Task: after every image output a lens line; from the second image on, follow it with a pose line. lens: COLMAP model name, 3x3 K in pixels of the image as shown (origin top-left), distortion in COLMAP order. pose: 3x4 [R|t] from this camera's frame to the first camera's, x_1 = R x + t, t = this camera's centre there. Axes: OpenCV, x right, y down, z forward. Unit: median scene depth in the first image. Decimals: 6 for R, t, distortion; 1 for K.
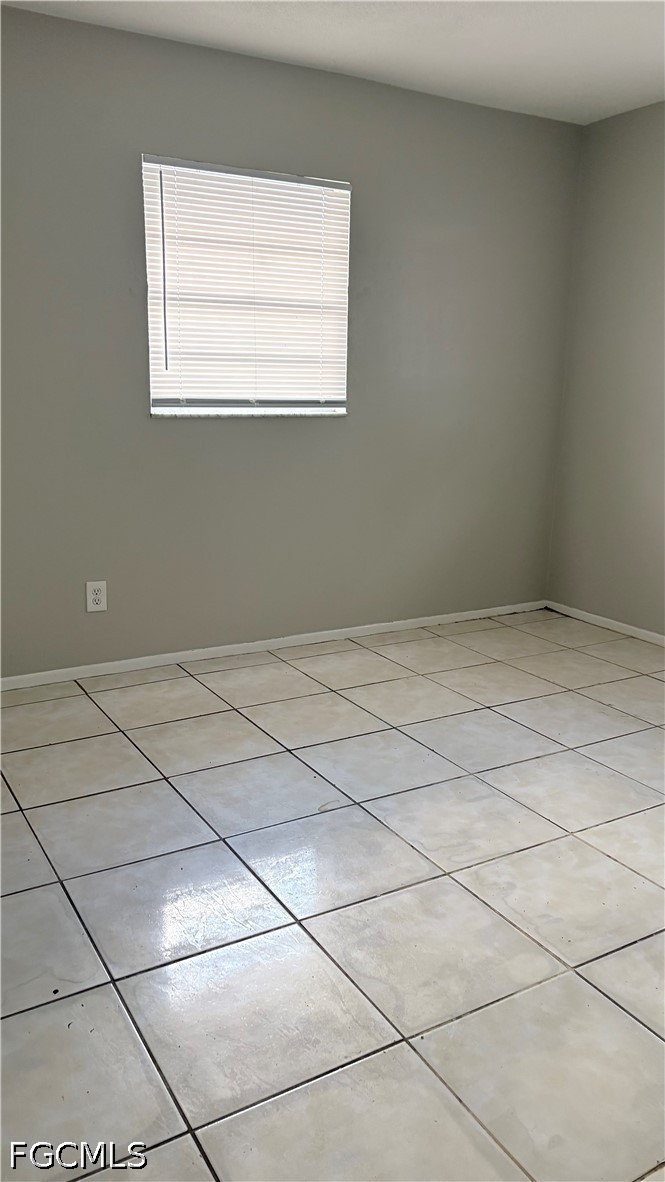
lens RADIAL K [[898.7, 0, 332.5], [0, 898.7, 591.0], [0, 0, 1]] dist [0.026498, -0.010745]
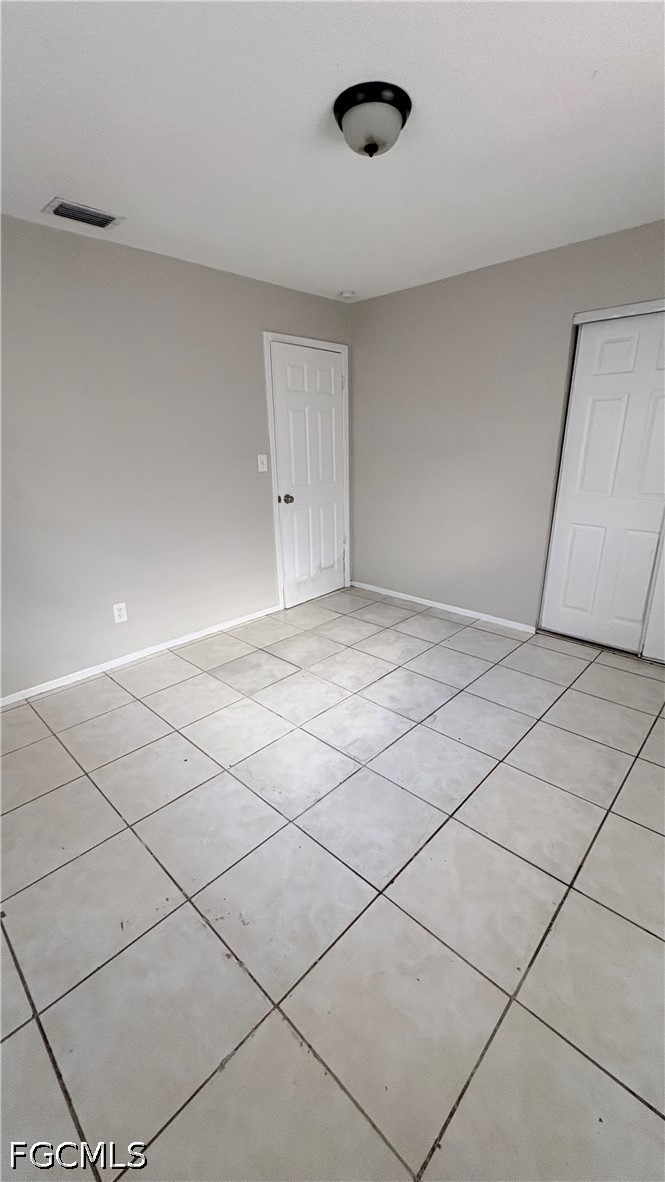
lens RADIAL K [[472.8, 0, 332.5], [0, 472.8, 591.0], [0, 0, 1]] dist [0.000571, 0.000347]
pose [[-0.962882, 0.083036, -0.256832, 0.399136], [-0.065022, 0.852133, 0.519271, -0.439255], [0.261973, 0.516696, -0.815104, 1.569566]]
